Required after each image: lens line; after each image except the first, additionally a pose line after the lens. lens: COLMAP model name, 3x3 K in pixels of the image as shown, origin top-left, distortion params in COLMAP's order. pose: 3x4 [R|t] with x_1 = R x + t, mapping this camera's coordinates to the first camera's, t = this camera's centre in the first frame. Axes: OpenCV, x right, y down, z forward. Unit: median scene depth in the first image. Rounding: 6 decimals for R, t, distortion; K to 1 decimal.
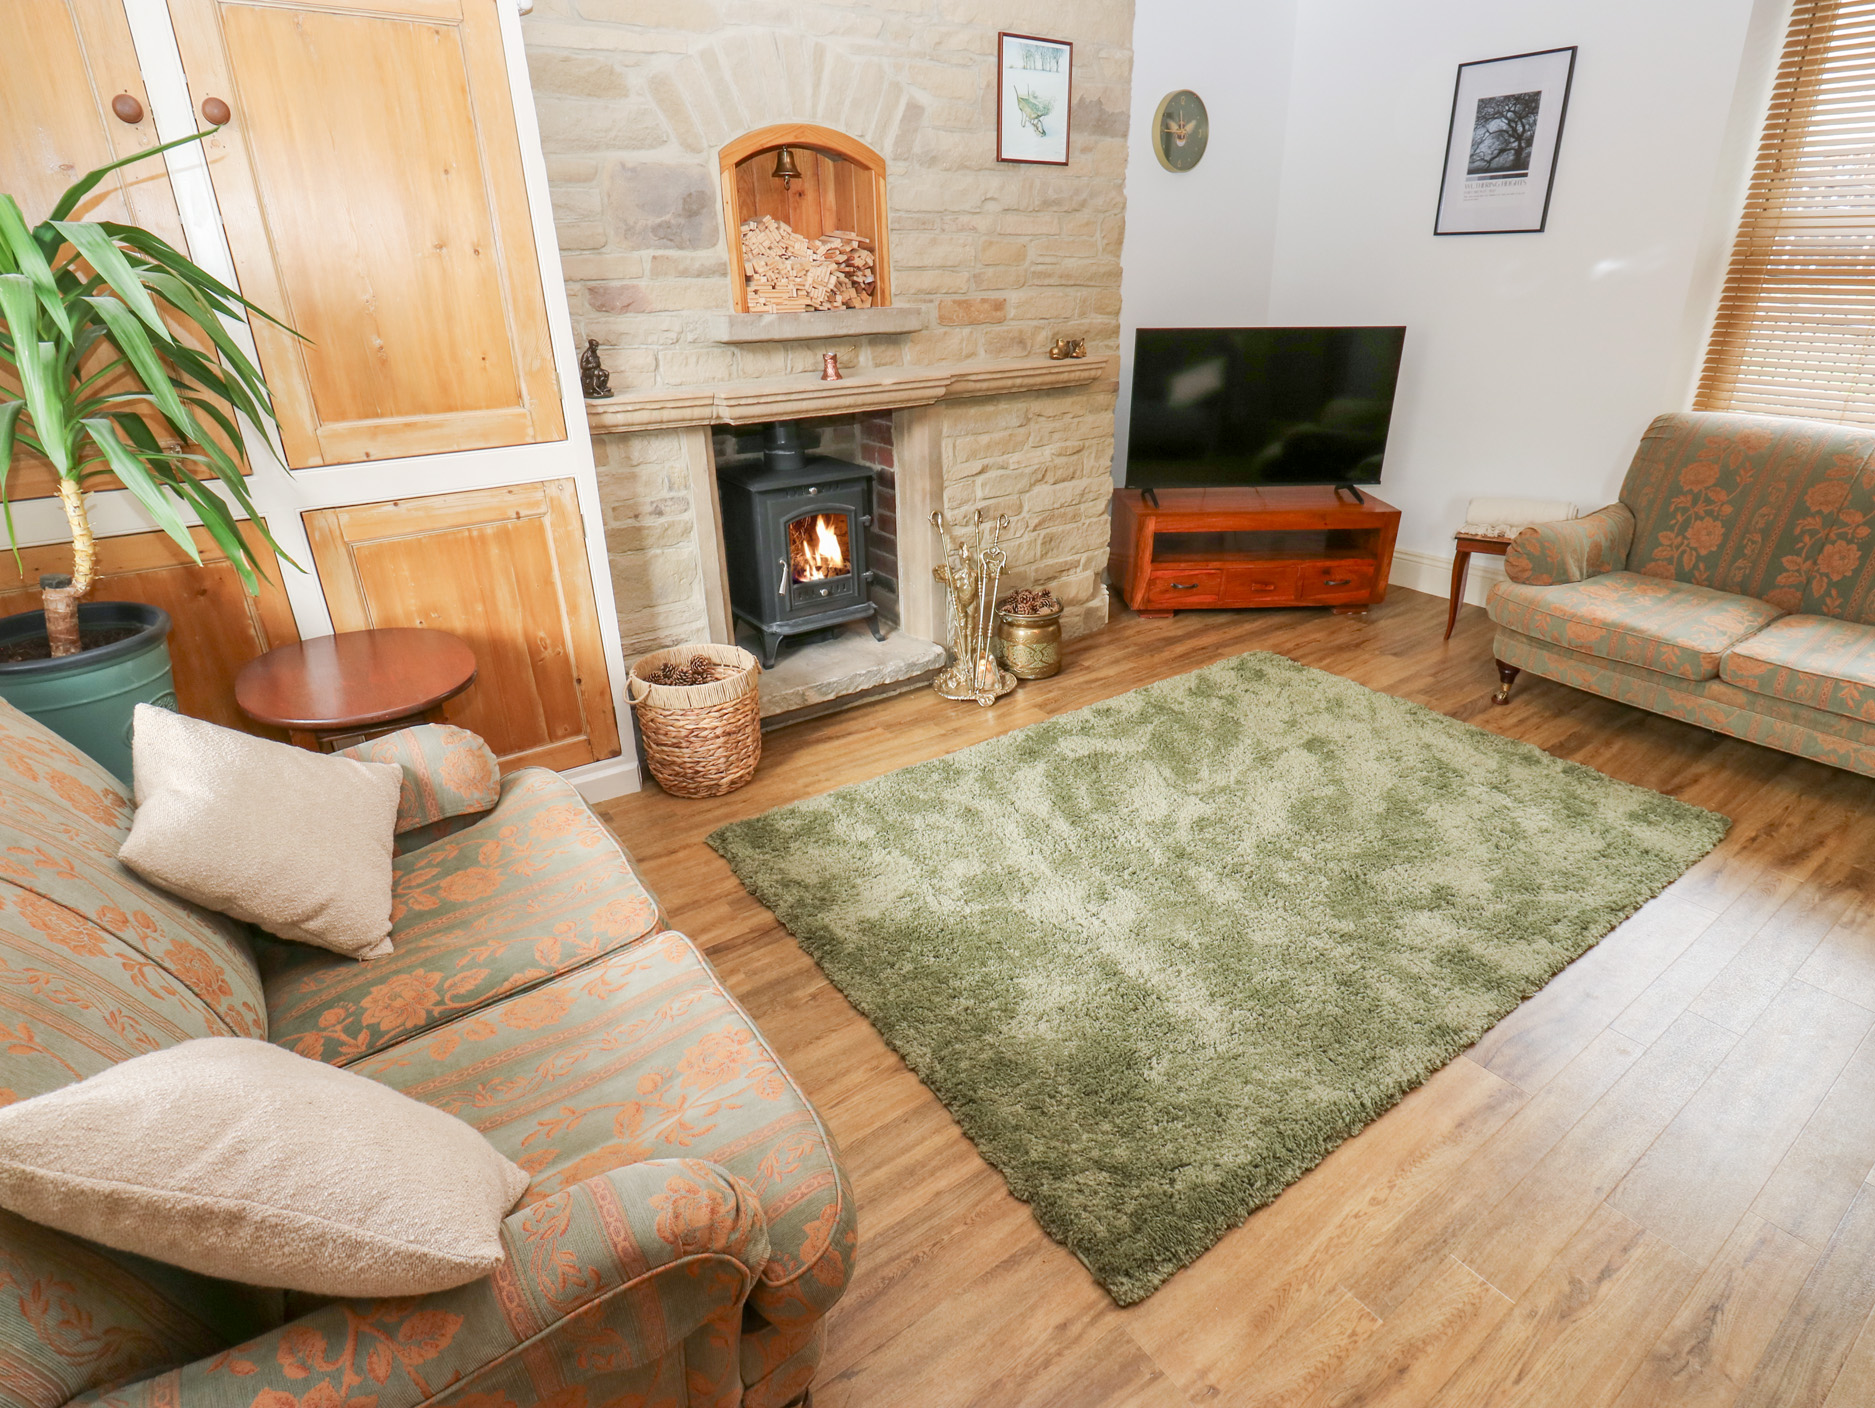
lens RADIAL K [[1009.0, 0, 950.5], [0, 1009.0, 713.9], [0, 0, 1]] dist [-0.003928, -0.011336]
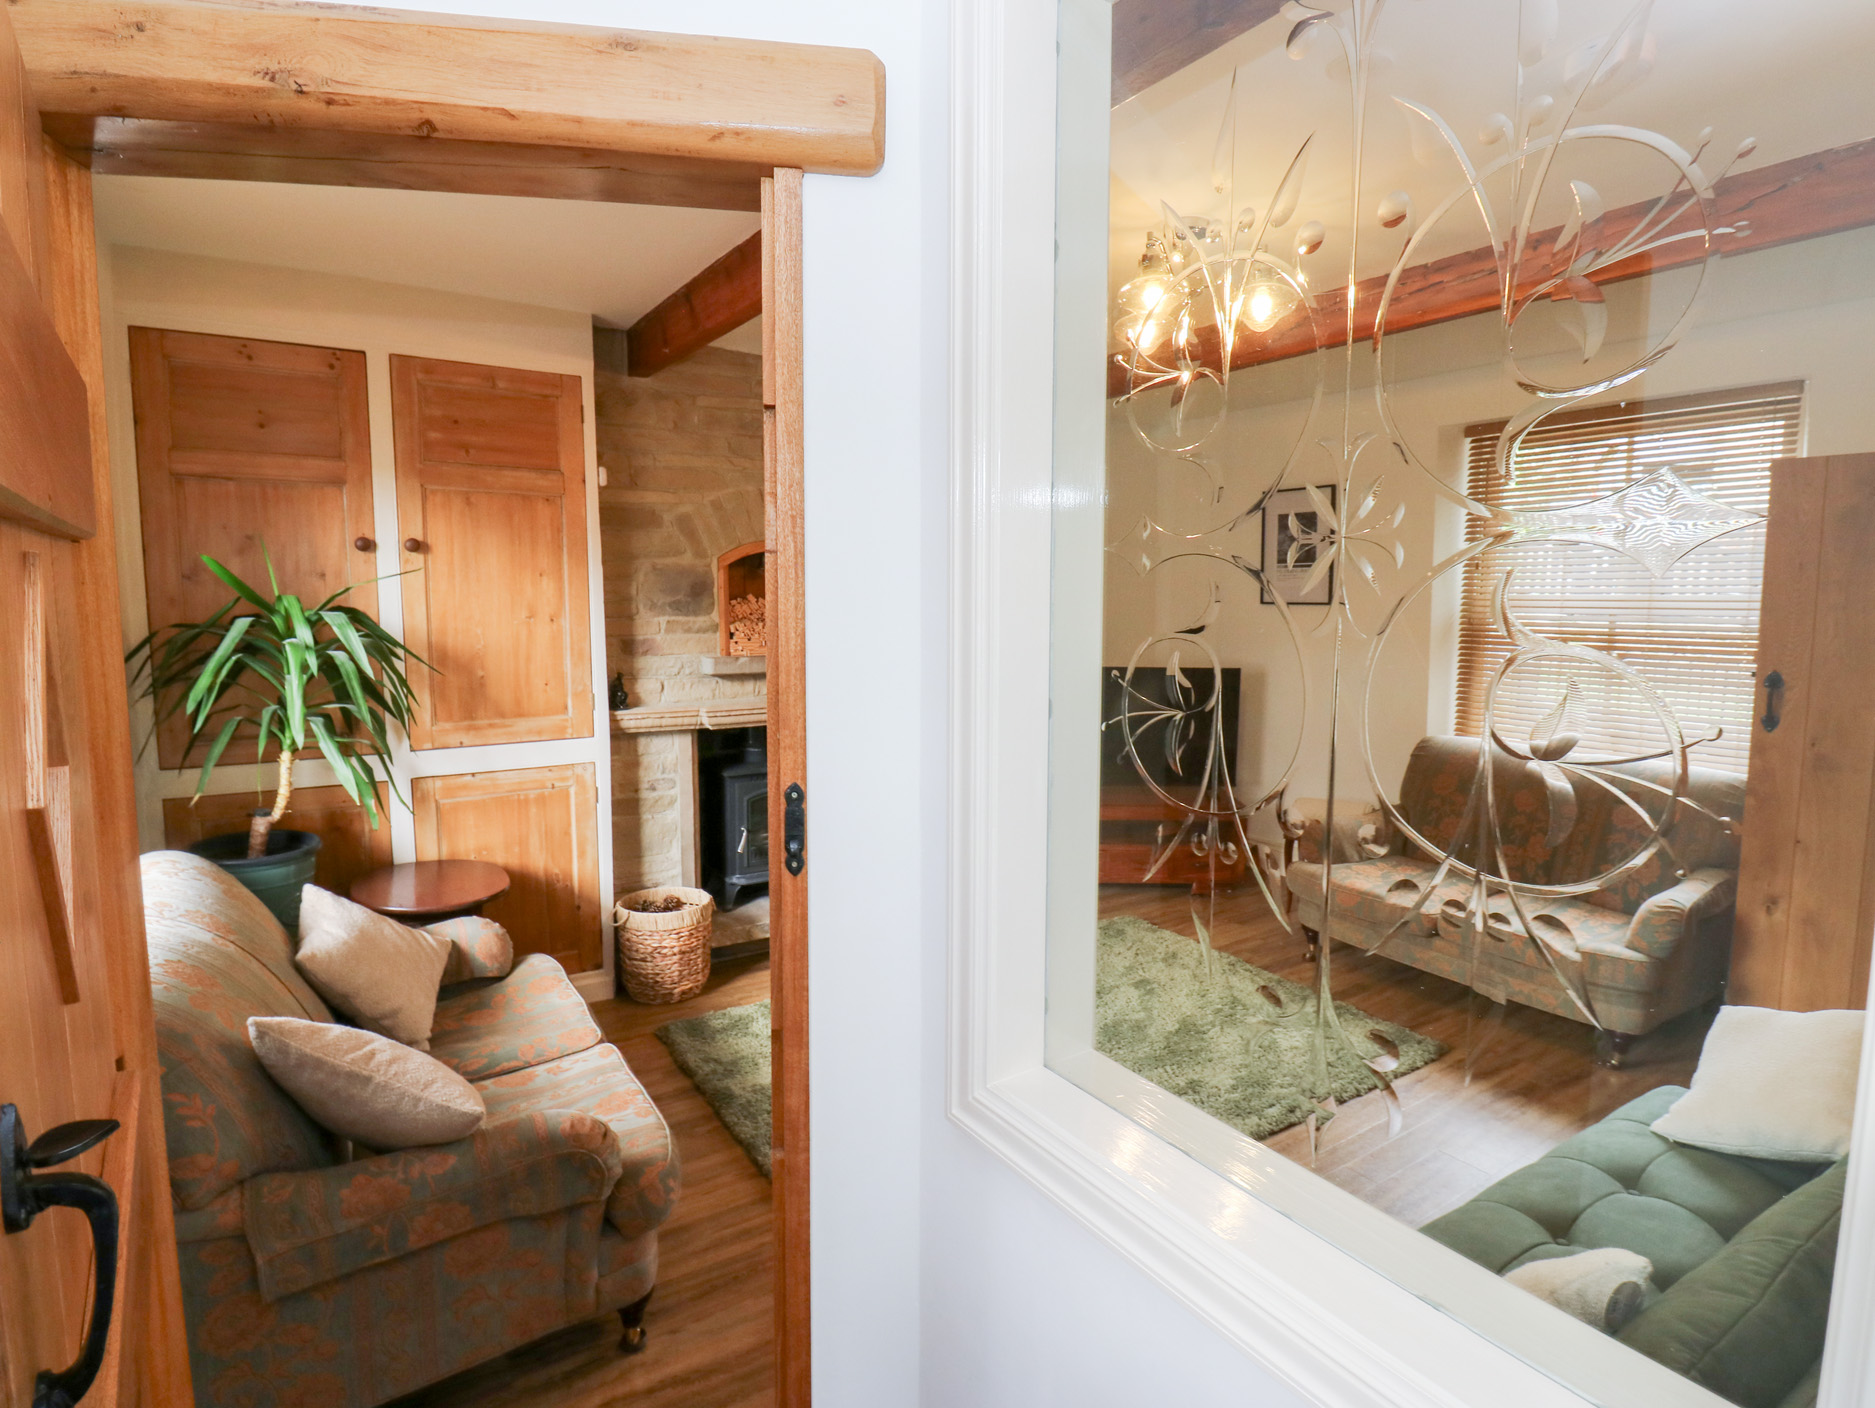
lens RADIAL K [[1009.0, 0, 932.7], [0, 1009.0, 690.7], [0, 0, 1]] dist [-0.003928, -0.011336]
pose [[0.998479, 0.022935, -0.050131, 0.180548], [-0.037421, 0.949723, -0.310846, 0.099841], [0.040481, 0.312249, 0.949137, -0.386630]]
